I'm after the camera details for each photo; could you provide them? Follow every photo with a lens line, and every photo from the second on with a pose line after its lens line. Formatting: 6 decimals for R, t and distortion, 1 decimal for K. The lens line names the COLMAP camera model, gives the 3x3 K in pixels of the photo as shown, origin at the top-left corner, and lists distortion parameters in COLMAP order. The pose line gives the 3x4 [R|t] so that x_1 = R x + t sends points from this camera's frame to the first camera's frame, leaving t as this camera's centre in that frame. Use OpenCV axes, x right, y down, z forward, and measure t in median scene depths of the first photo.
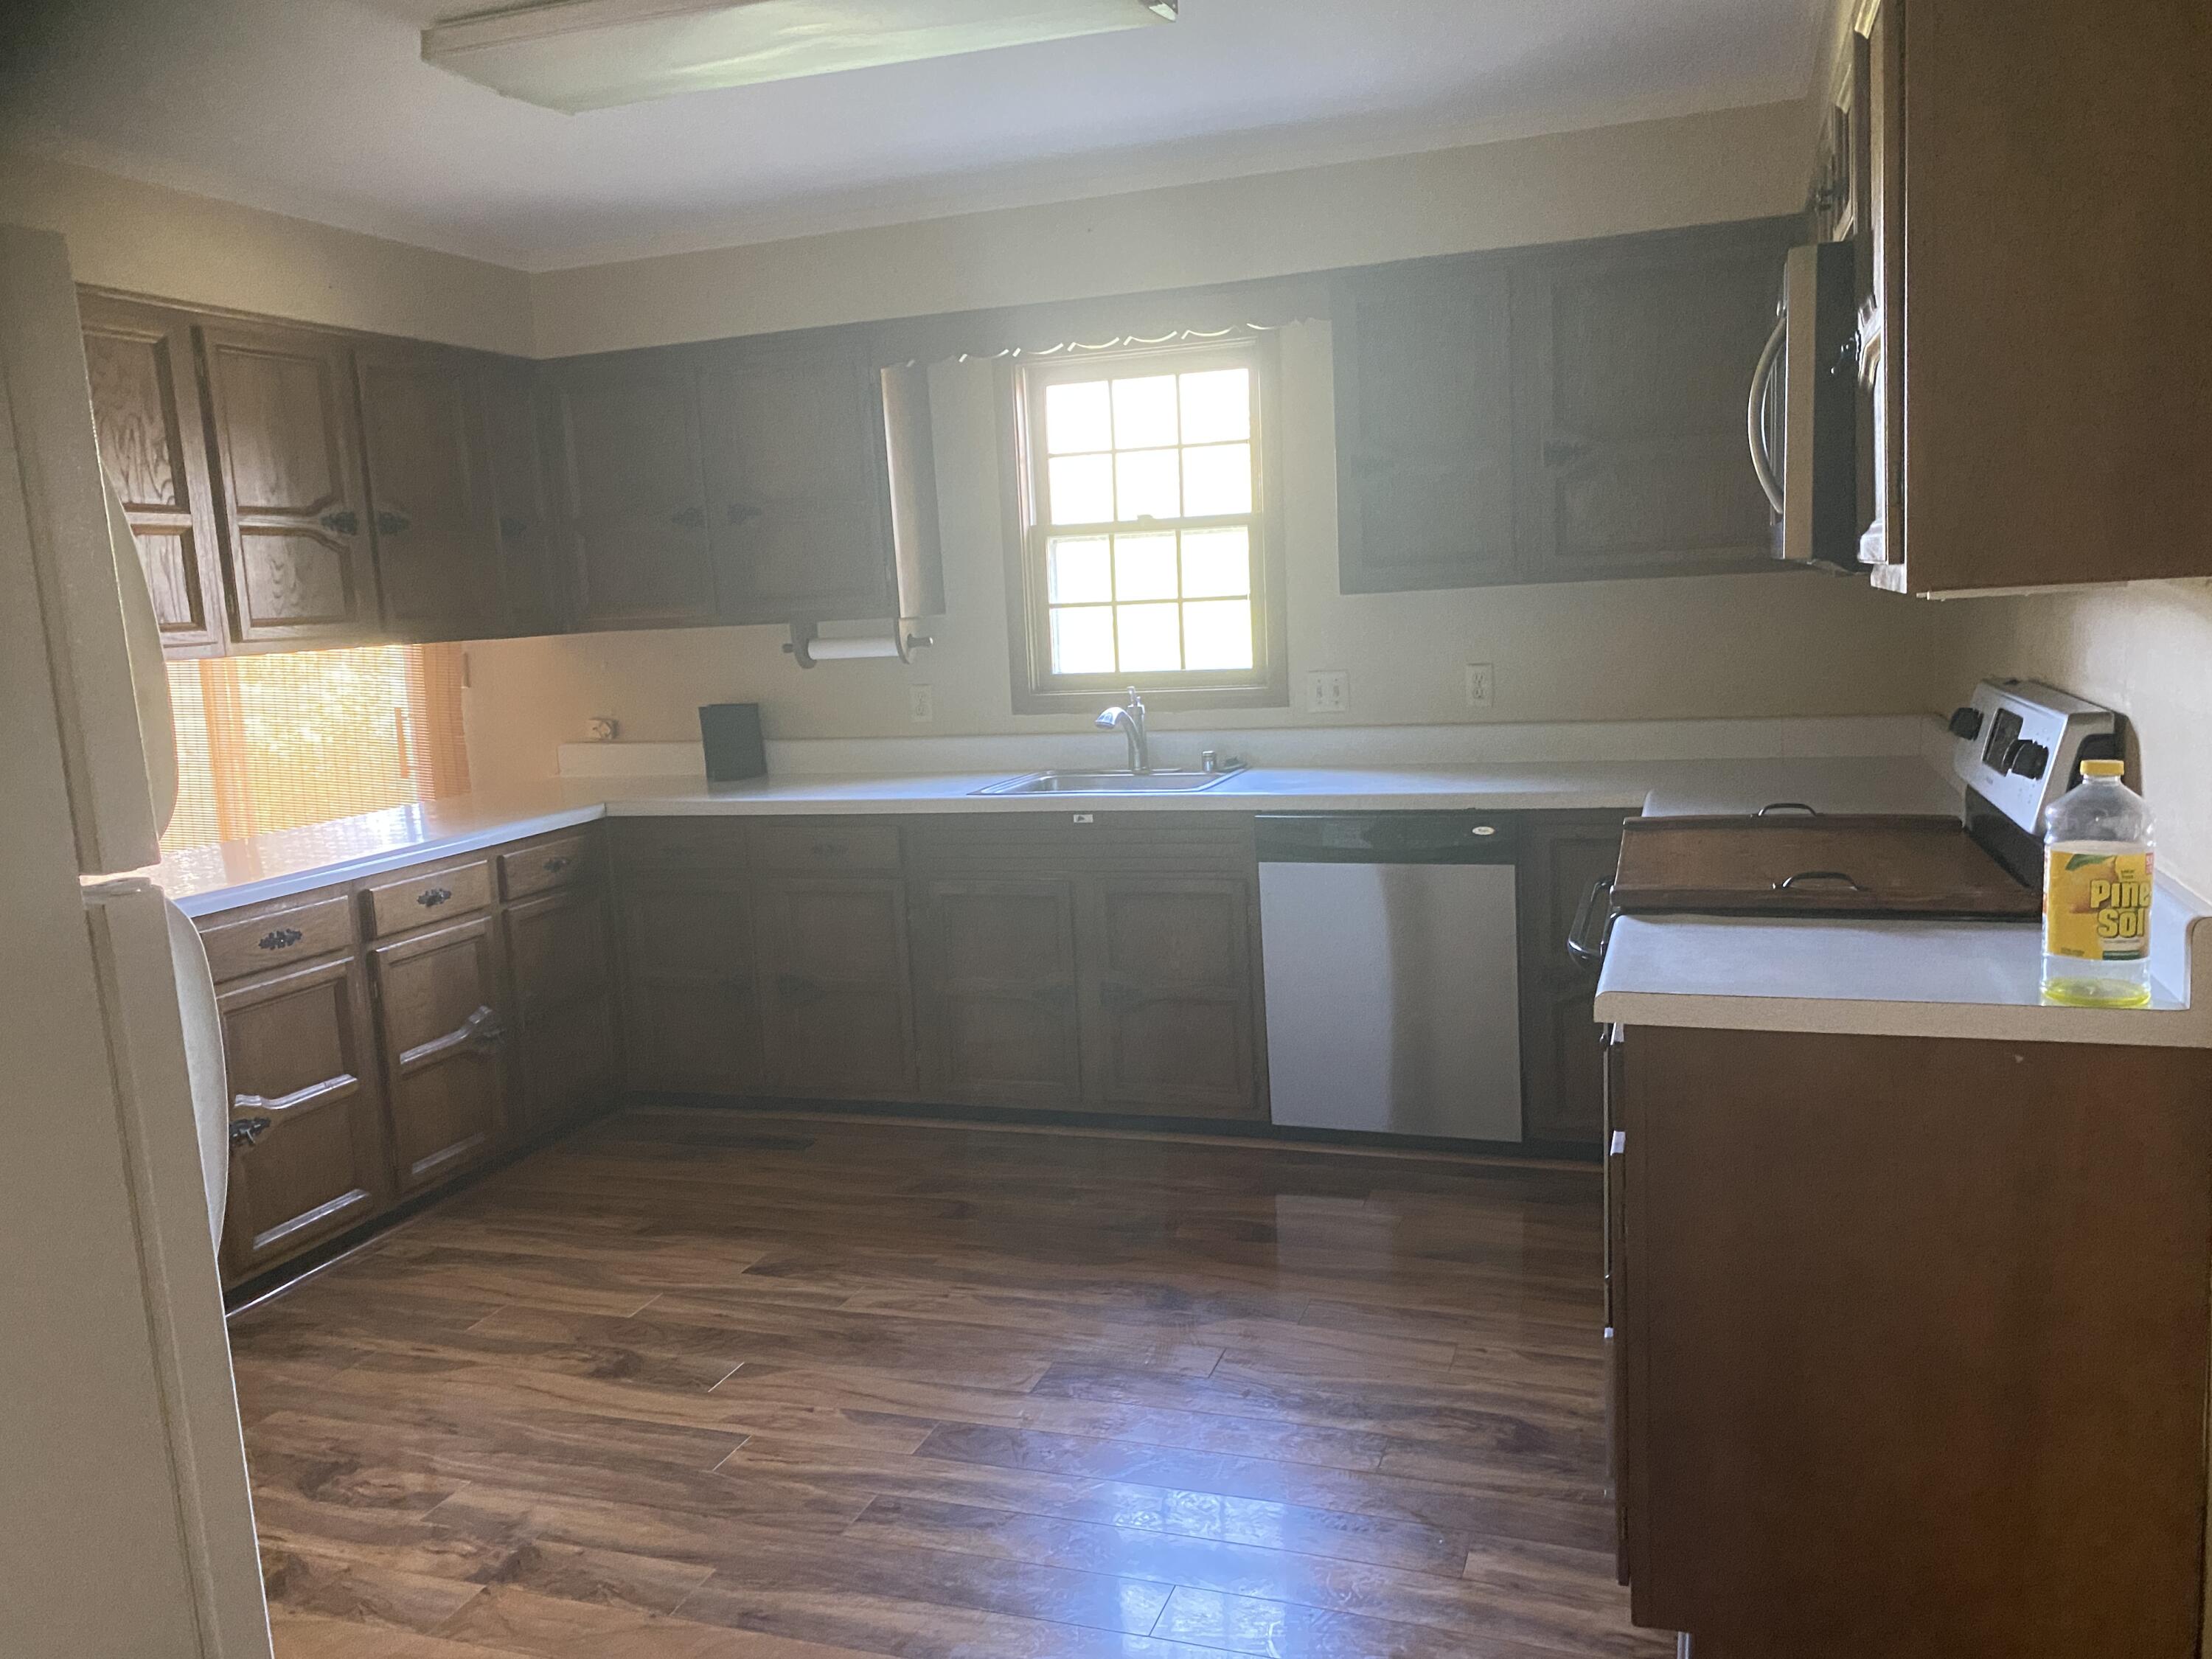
lens RADIAL K [[1720.8, 0, 1112.6], [0, 1720.8, 795.2], [0, 0, 1]] dist [0.029233, -0.032227]
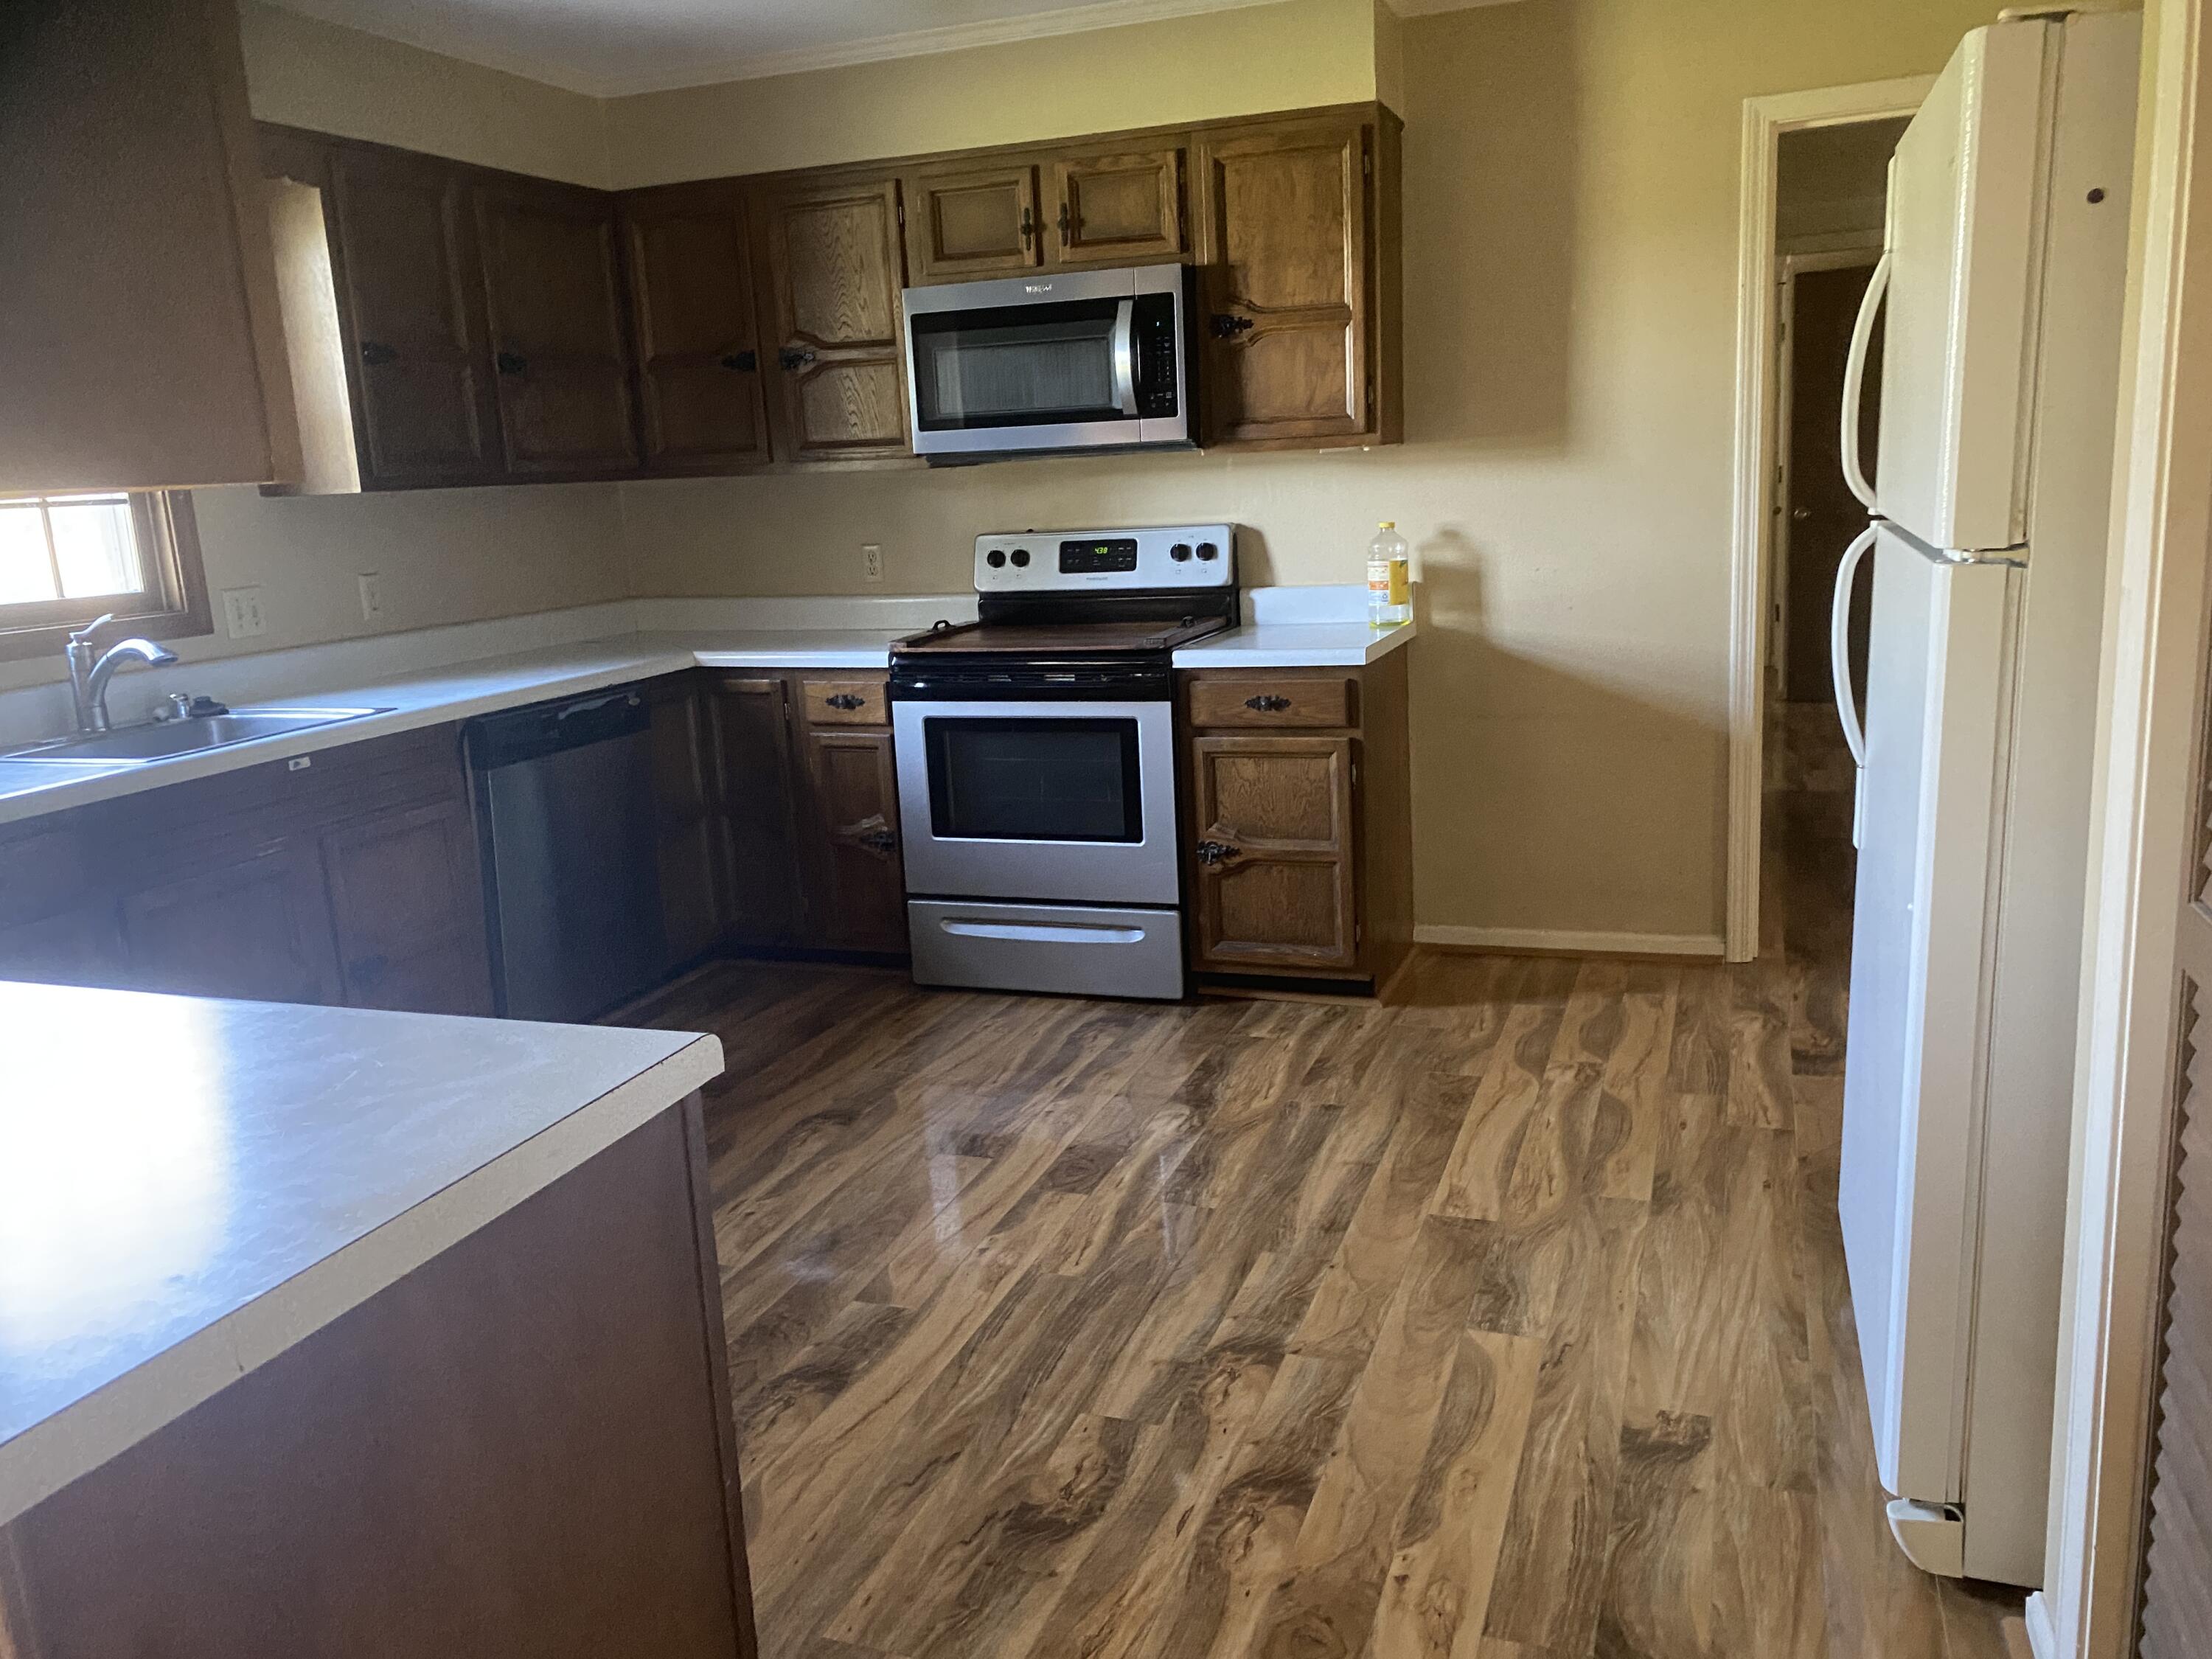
lens RADIAL K [[1720.8, 0, 1112.6], [0, 1720.8, 795.2], [0, 0, 1]] dist [0.029233, -0.032227]
pose [[0.002522, -0.138815, 0.990315, -1.177607], [0.171719, 0.975668, 0.136324, -0.024199], [-0.985143, 0.169712, 0.026298, 0.897342]]
